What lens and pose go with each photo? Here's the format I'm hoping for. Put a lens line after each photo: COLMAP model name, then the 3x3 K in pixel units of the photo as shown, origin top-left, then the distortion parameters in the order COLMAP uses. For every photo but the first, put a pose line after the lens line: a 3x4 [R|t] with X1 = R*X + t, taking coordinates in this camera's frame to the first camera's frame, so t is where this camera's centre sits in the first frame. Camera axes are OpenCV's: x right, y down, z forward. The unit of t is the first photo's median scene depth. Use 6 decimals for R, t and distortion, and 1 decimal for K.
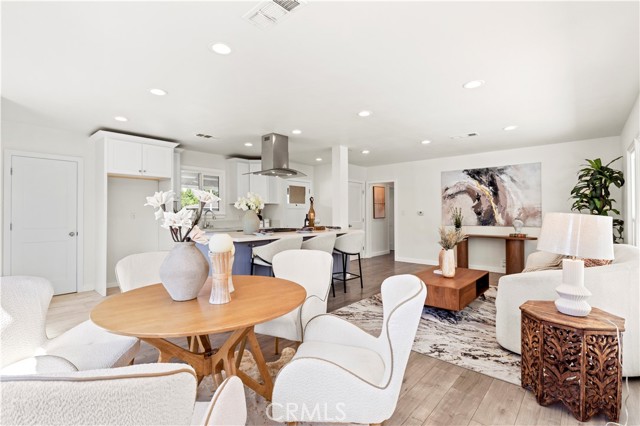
lens RADIAL K [[296.0, 0, 320.0], [0, 296.0, 213.0], [0, 0, 1]] dist [0.001520, -0.000054]
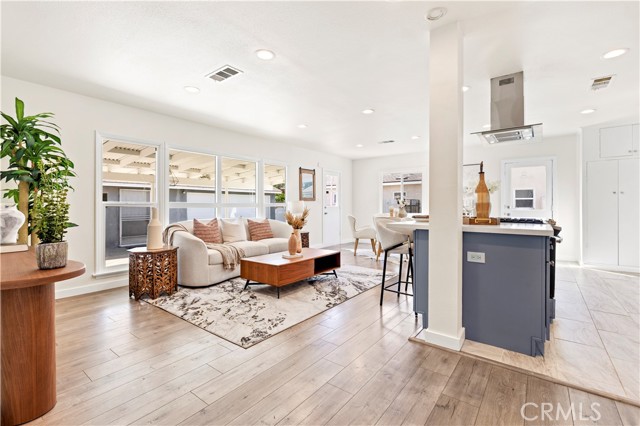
lens RADIAL K [[287.6, 0, 319.5], [0, 287.6, 204.1], [0, 0, 1]] dist [0.000508, 0.000162]
pose [[-0.997475, 0.002579, -0.070970, 0.264283], [0.003628, 0.999886, -0.014645, 0.024521], [0.070924, -0.014866, -0.997371, 1.327412]]
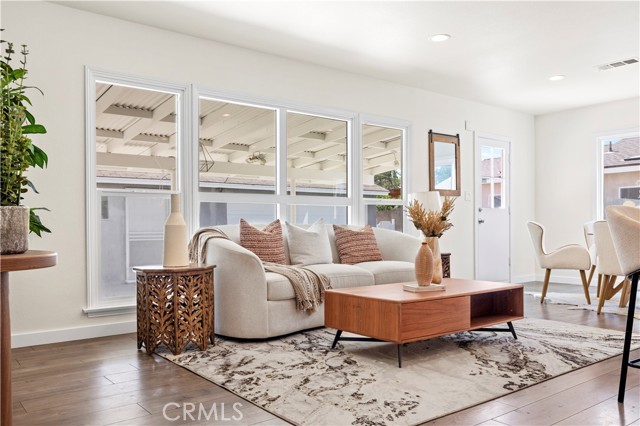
lens RADIAL K [[521.7, 0, 320.9], [0, 521.7, 230.2], [0, 0, 1]] dist [0.005783, 0.000725]
pose [[-0.983410, 0.006468, 0.181283, 0.287610], [0.006251, 0.999979, -0.001767, 0.066775], [-0.181290, -0.000604, -0.983429, 1.274371]]
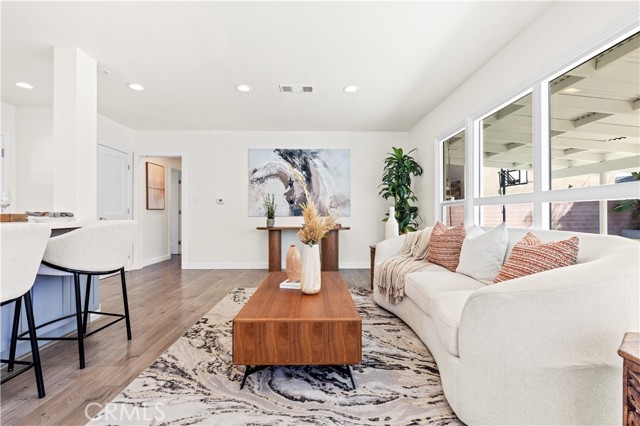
lens RADIAL K [[285.4, 0, 320.0], [0, 285.4, 213.0], [0, 0, 1]] dist [0.002137, 0.000181]
pose [[0.734529, 0.006712, 0.678544, 0.042495], [-0.005387, 0.999977, -0.004061, 0.038541], [-0.678556, -0.000673, 0.734549, 0.360136]]
